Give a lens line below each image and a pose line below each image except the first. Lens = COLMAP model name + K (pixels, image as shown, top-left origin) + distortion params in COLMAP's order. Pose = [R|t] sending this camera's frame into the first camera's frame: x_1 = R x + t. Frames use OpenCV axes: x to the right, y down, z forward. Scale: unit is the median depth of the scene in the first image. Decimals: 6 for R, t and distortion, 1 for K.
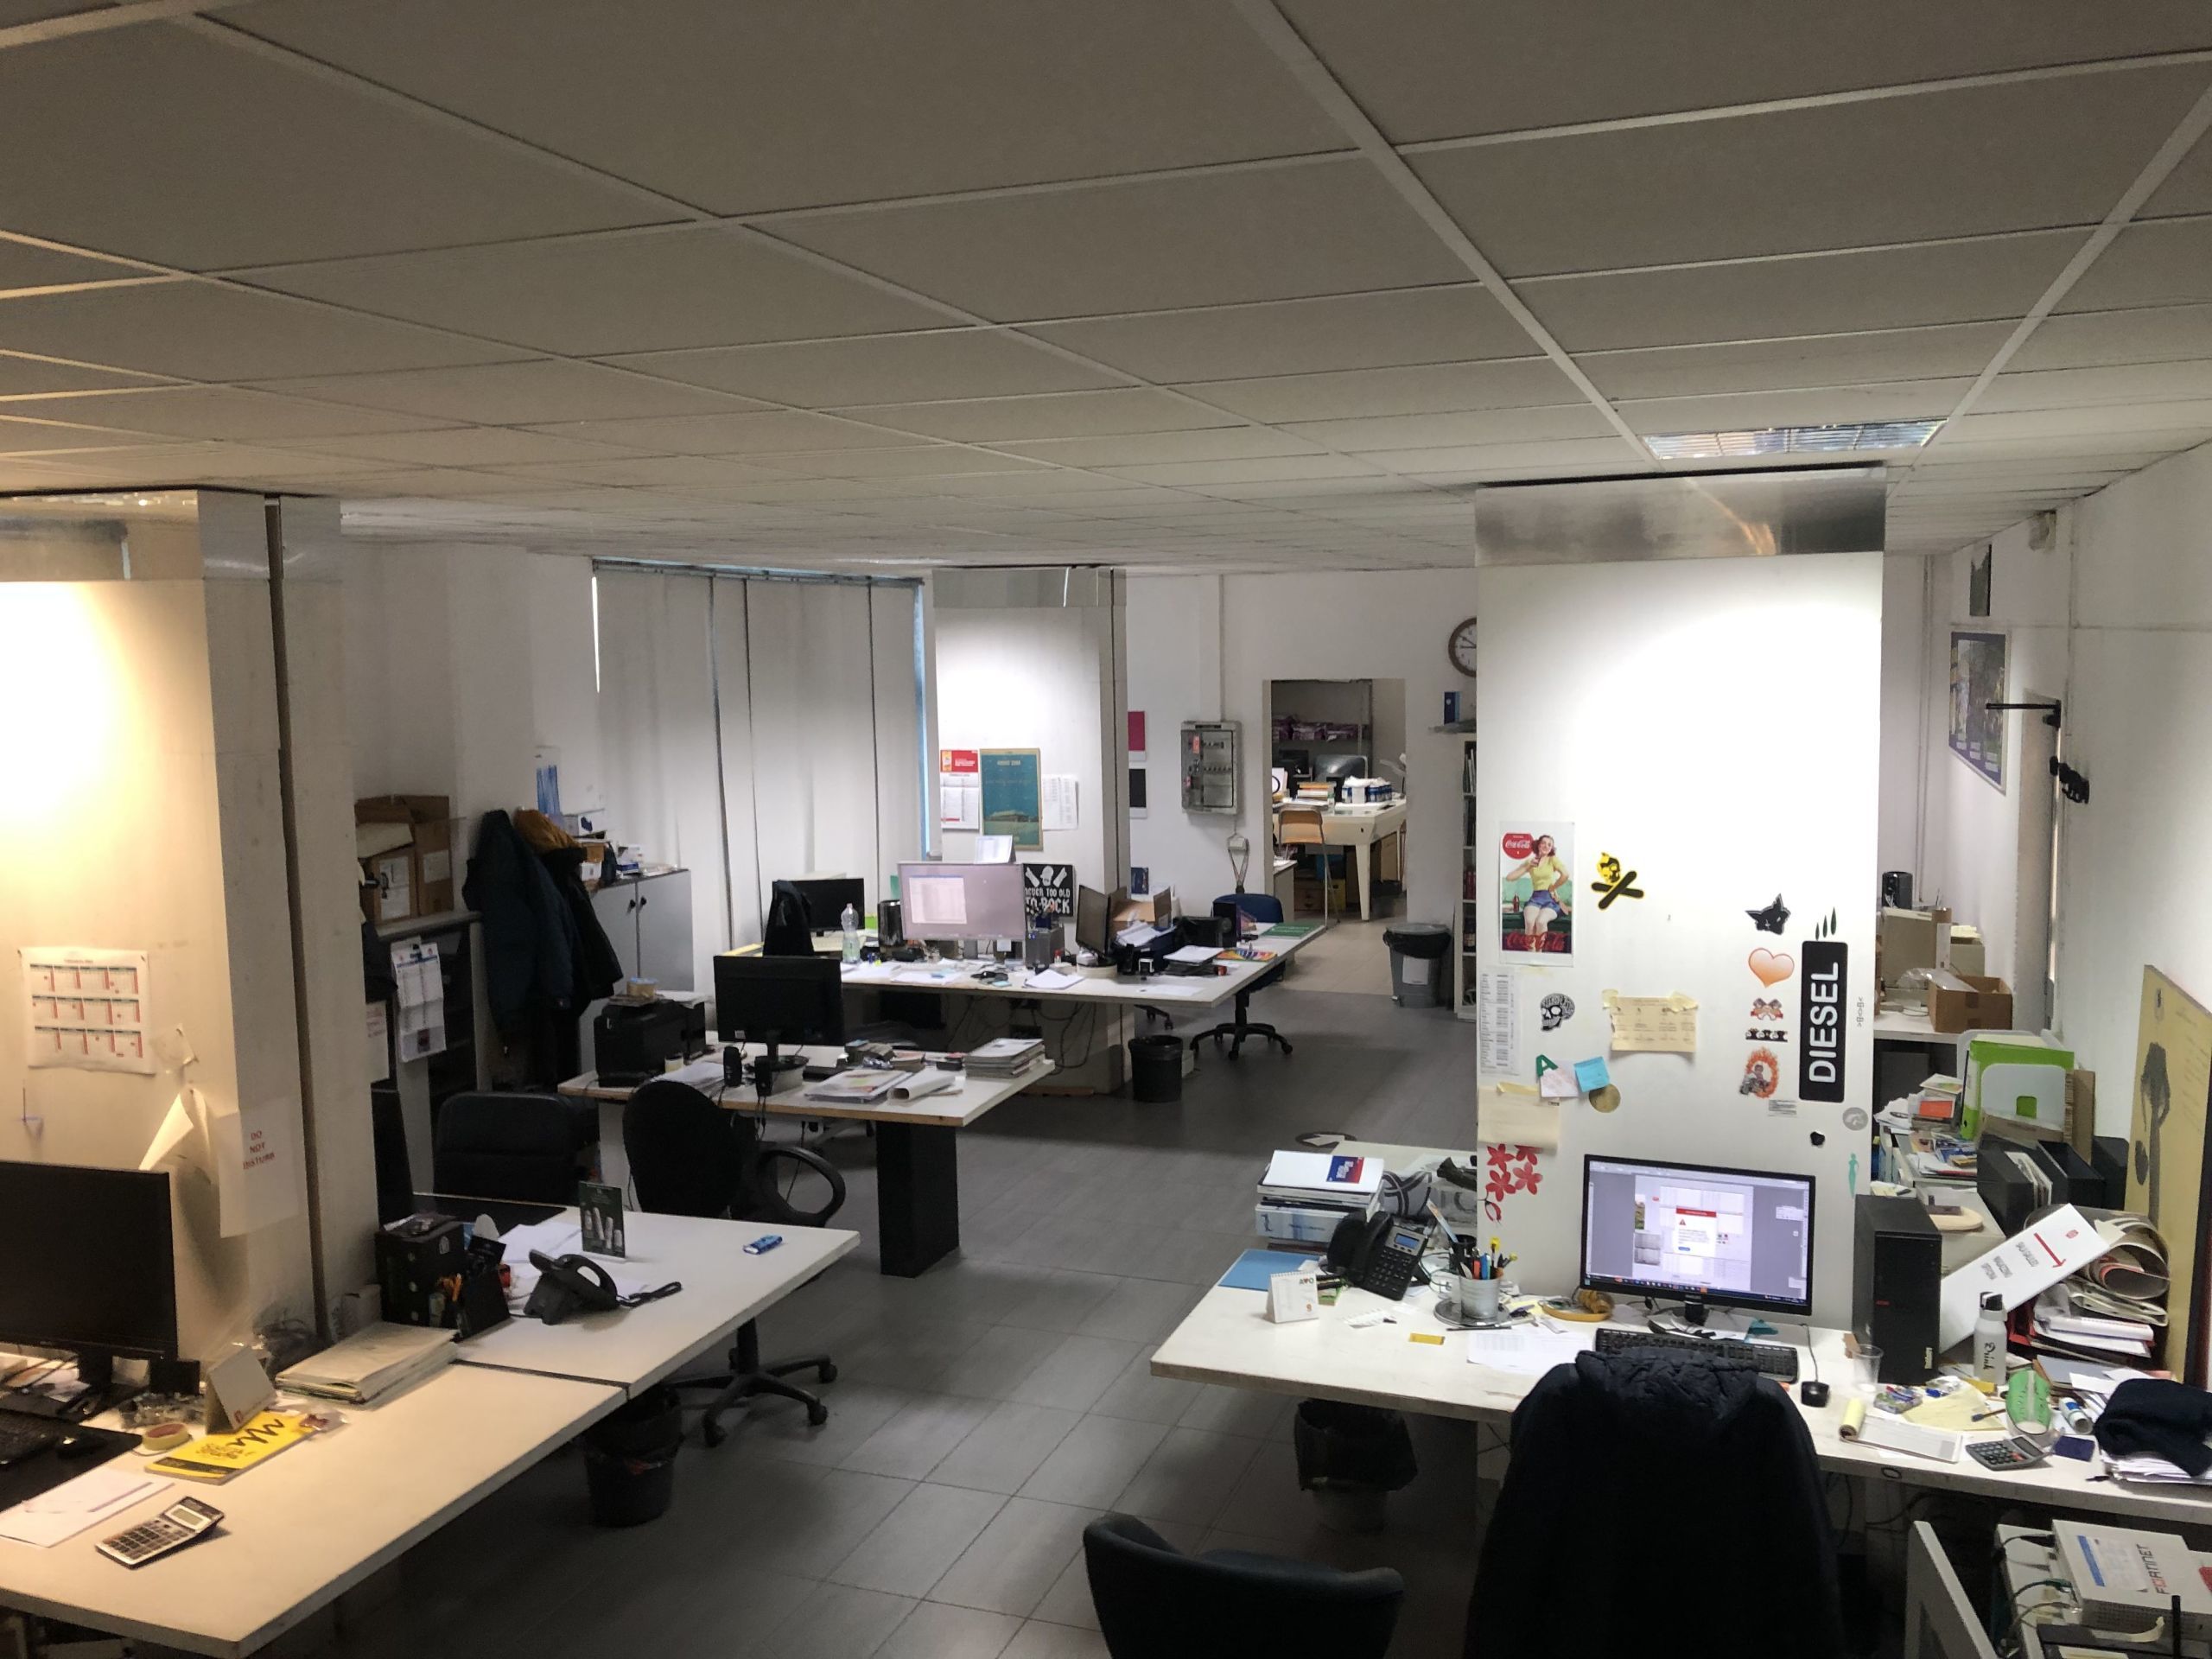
lens RADIAL K [[1811.7, 0, 1080.2], [0, 1811.7, 835.0], [0, 0, 1]] dist [0.002982, -0.015310]
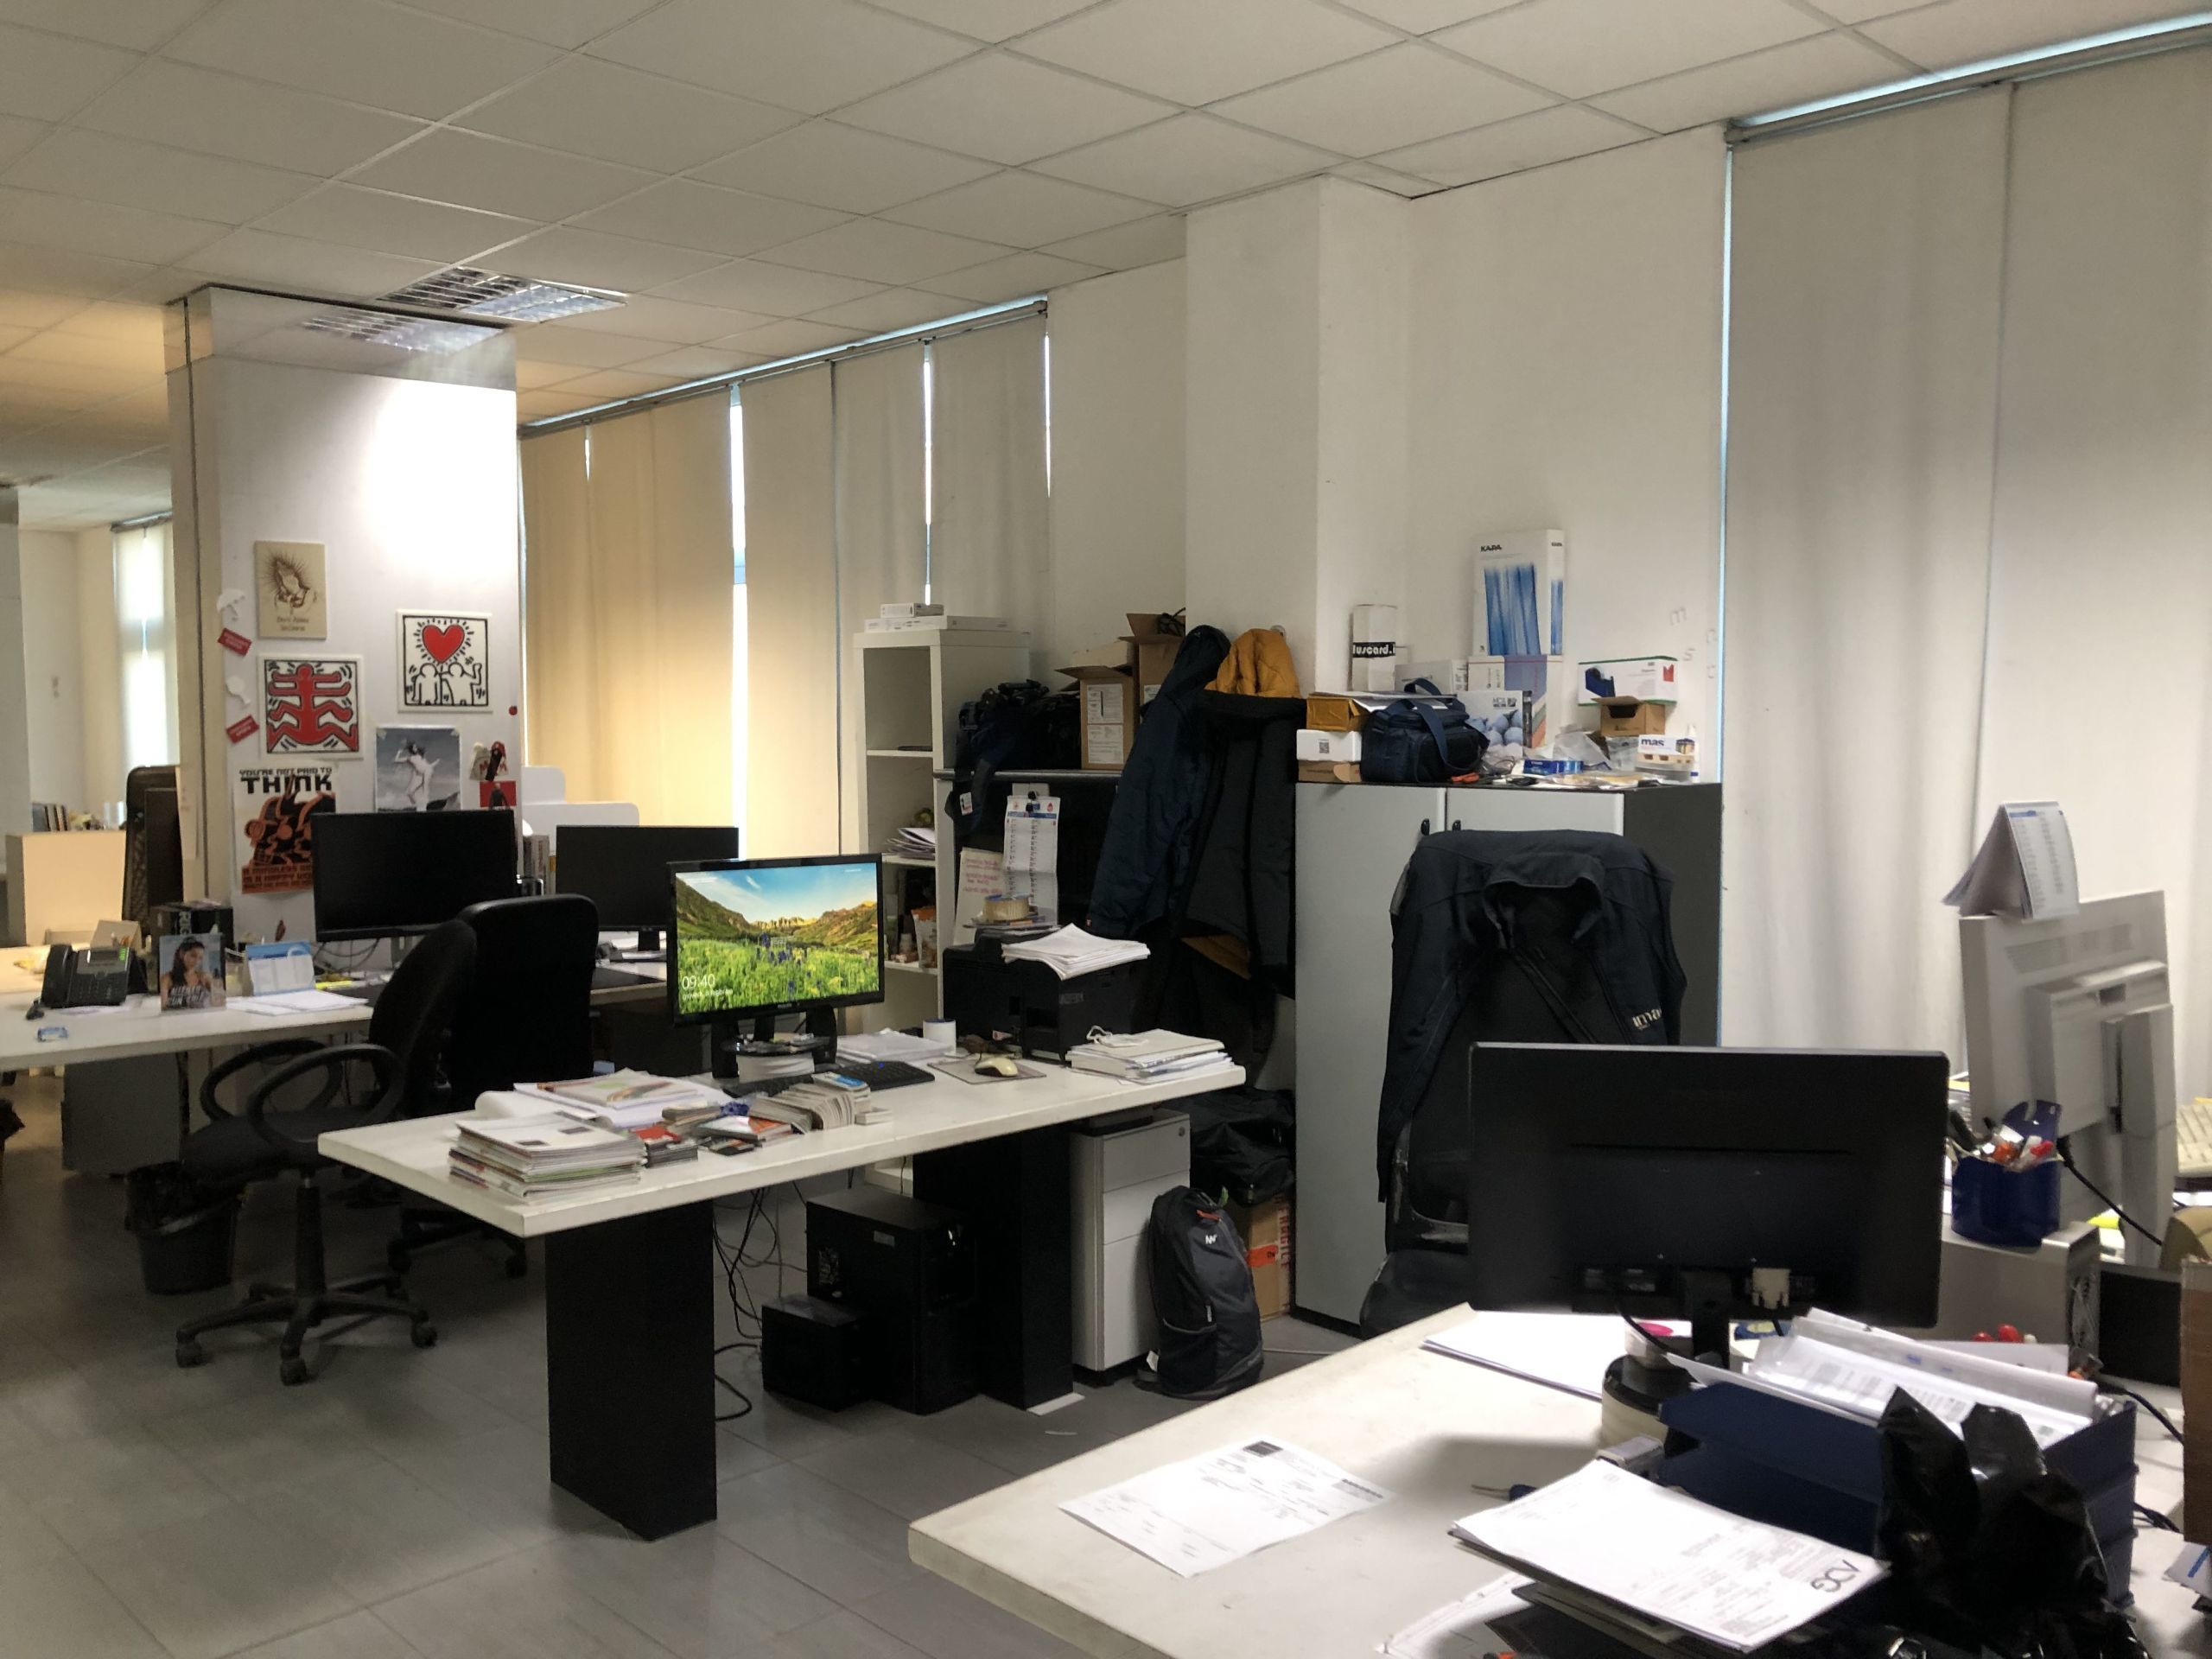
lens RADIAL K [[1811.7, 0, 1080.2], [0, 1811.7, 835.0], [0, 0, 1]] dist [0.002982, -0.015310]
pose [[-0.454511, 0.094392, -0.885725, 0.284738], [-0.072345, 0.987172, 0.142327, -0.030149], [0.887798, 0.128767, -0.441852, 1.302150]]
